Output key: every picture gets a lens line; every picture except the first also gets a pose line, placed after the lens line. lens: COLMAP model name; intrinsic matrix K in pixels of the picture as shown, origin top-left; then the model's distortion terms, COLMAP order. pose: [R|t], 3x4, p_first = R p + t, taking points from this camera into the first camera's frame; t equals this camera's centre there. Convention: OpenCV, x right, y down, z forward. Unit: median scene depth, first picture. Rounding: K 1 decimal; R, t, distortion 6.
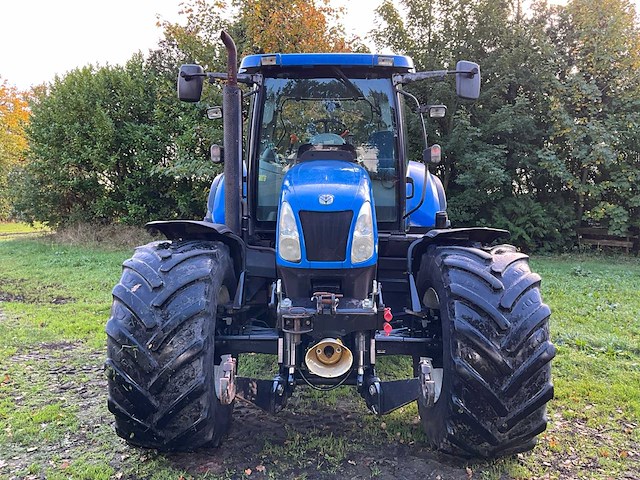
lens RADIAL K [[521.8, 0, 318.4], [0, 521.8, 239.7], [0, 0, 1]] dist [0.081050, -0.141103]
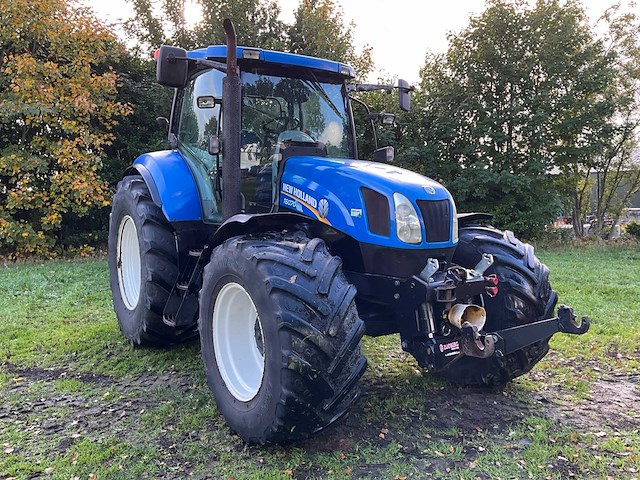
lens RADIAL K [[521.8, 0, 318.4], [0, 521.8, 239.7], [0, 0, 1]] dist [0.081050, -0.141103]
pose [[0.840193, -0.048065, 0.540153, -0.837100], [0.048040, 0.998745, 0.014147, 0.006344], [-0.540155, 0.014062, 0.841448, 0.142875]]
